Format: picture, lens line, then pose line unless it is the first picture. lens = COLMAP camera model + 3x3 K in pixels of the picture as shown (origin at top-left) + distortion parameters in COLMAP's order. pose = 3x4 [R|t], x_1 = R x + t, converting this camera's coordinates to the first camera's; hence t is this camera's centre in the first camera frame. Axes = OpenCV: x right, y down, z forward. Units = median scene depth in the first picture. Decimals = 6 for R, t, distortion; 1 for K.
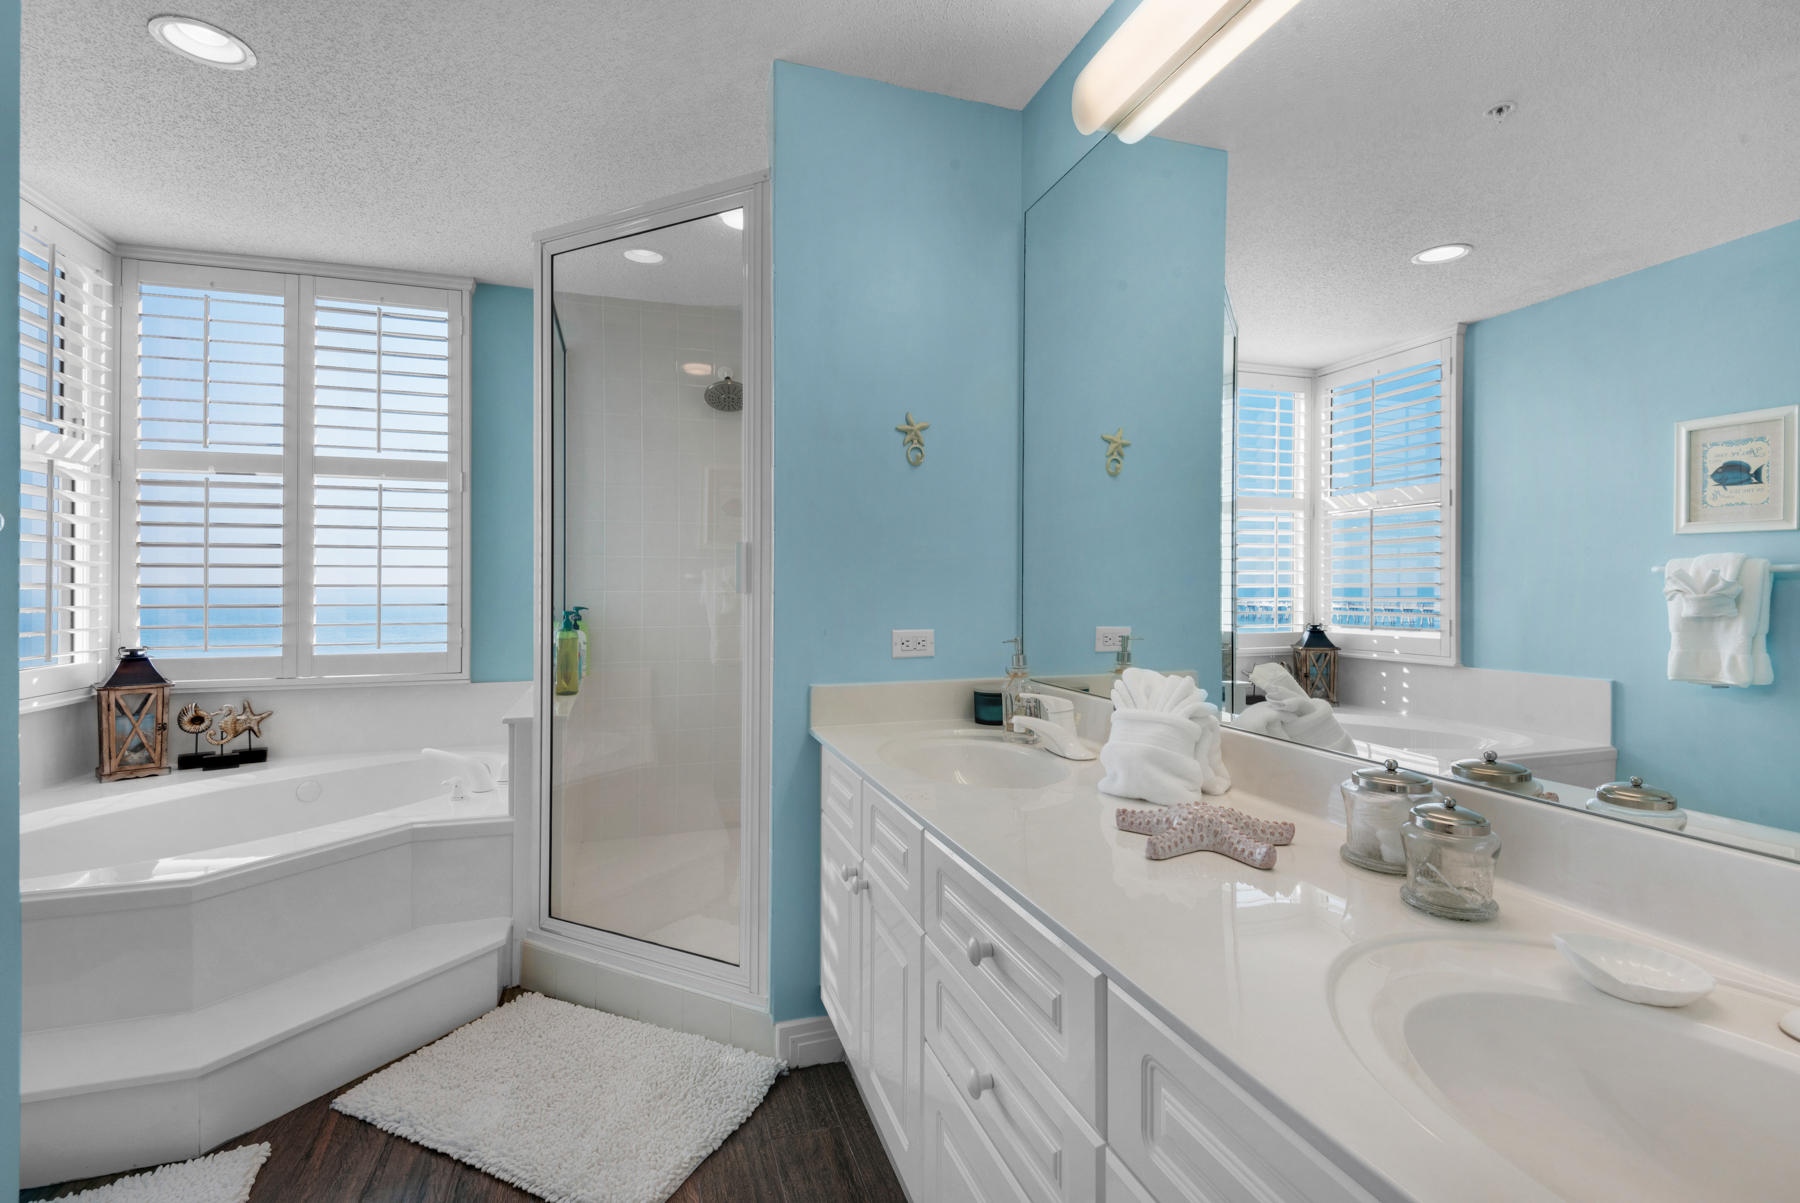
lens RADIAL K [[826.9, 0, 926.2], [0, 826.9, 584.5], [0, 0, 1]] dist [0.034636, -0.030418]
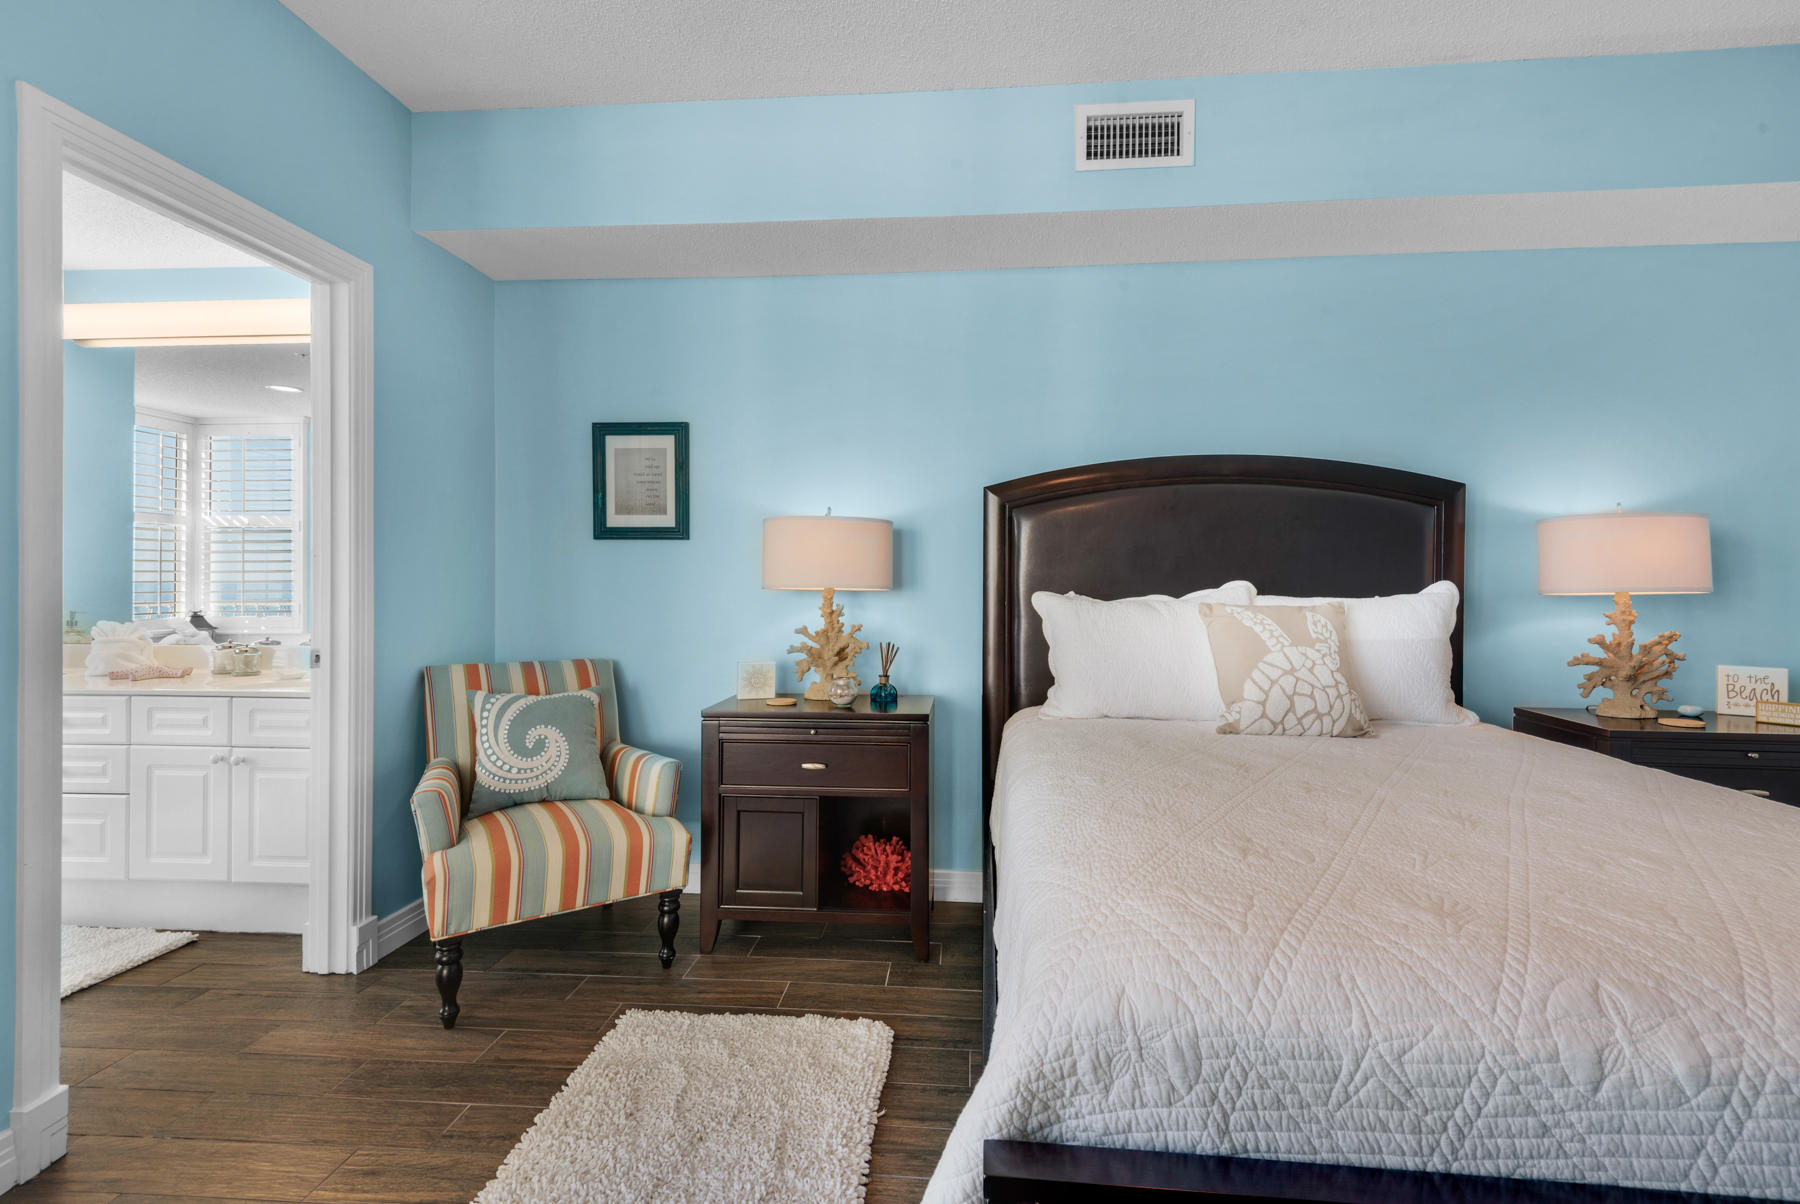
lens RADIAL K [[826.9, 0, 926.2], [0, 826.9, 585.0], [0, 0, 1]] dist [0.034636, -0.030418]
pose [[0.398485, 0.001694, 0.917173, -0.465728], [-0.005121, 0.999987, 0.000379, -0.003051], [-0.917161, -0.004848, 0.398488, -0.967187]]
